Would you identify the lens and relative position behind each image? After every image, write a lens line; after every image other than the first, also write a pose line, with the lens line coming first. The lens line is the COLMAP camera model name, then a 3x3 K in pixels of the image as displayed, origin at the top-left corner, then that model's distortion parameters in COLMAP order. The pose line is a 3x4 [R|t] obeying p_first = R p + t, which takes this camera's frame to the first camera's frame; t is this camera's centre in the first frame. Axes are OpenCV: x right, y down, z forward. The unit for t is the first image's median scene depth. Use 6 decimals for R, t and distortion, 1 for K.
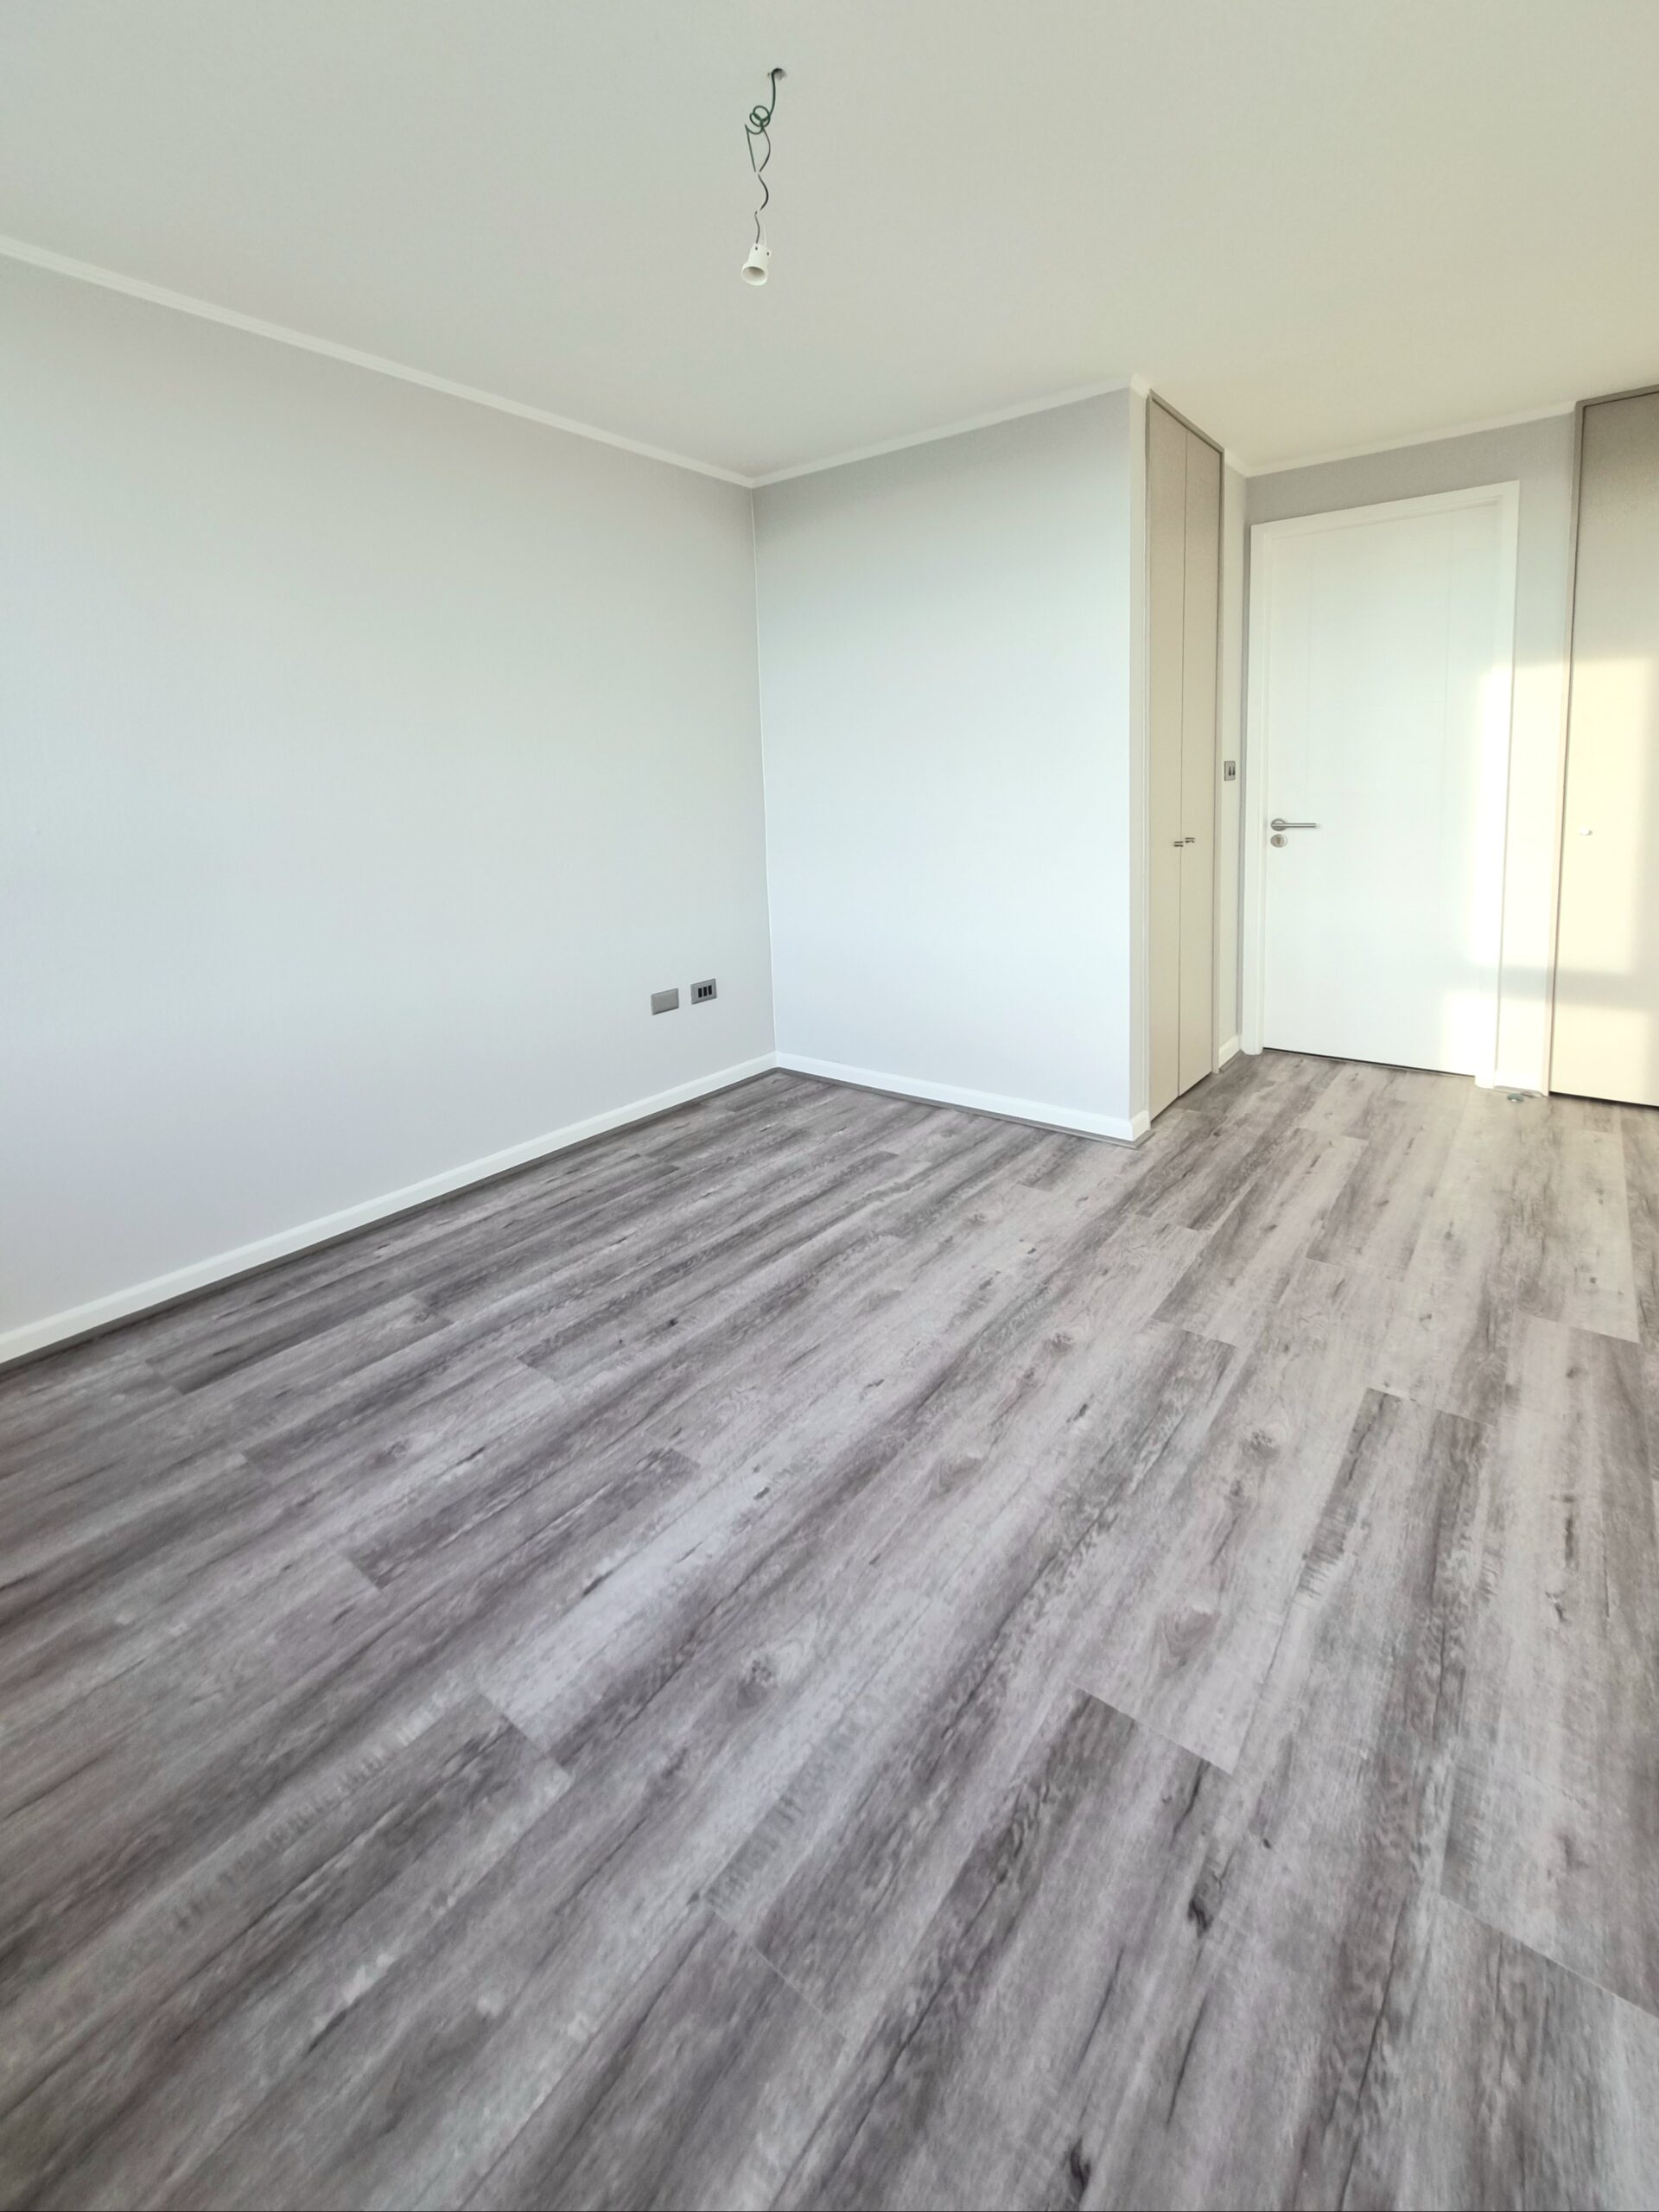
lens RADIAL K [[942.4, 0, 829.5], [0, 942.4, 1106.0], [0, 0, 1]] dist [0.000344, -0.000507]
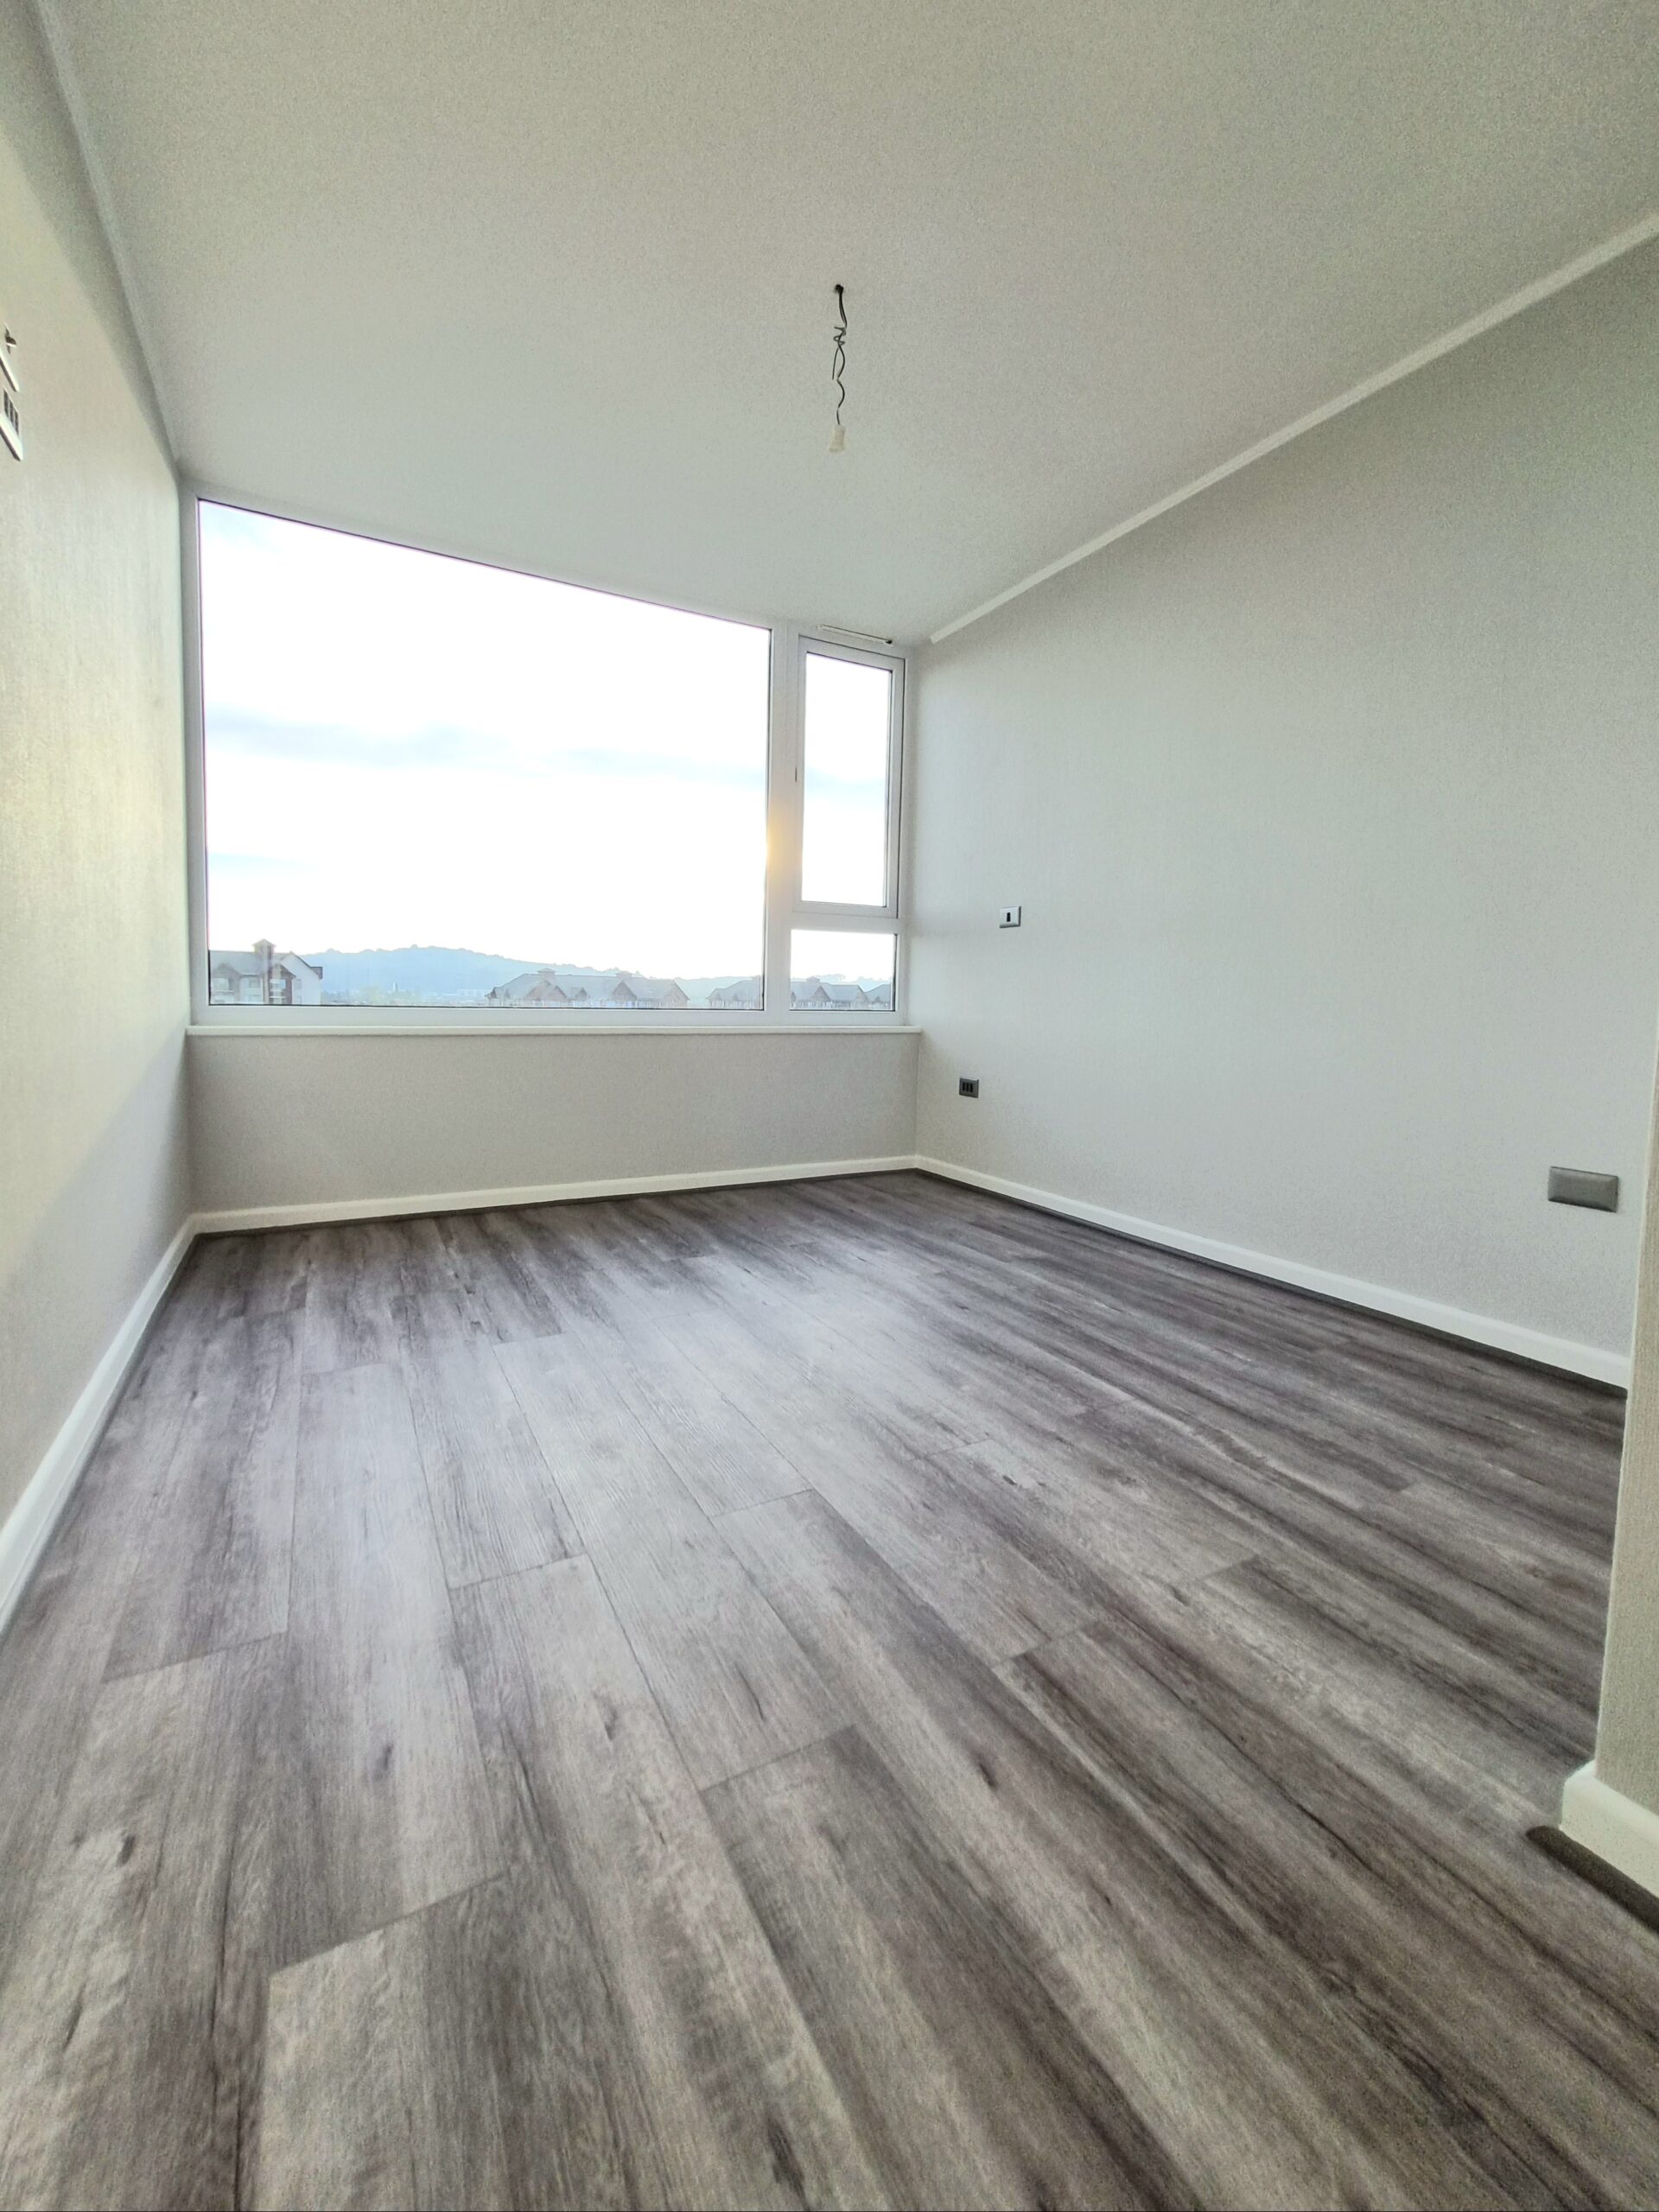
lens RADIAL K [[942.4, 0, 829.5], [0, 942.4, 1106.0], [0, 0, 1]] dist [0.000344, -0.000507]
pose [[-0.416787, 0.124346, -0.900459, 0.835220], [-0.302864, 0.915003, 0.266538, -0.254164], [0.857066, 0.383806, -0.343701, 0.926143]]
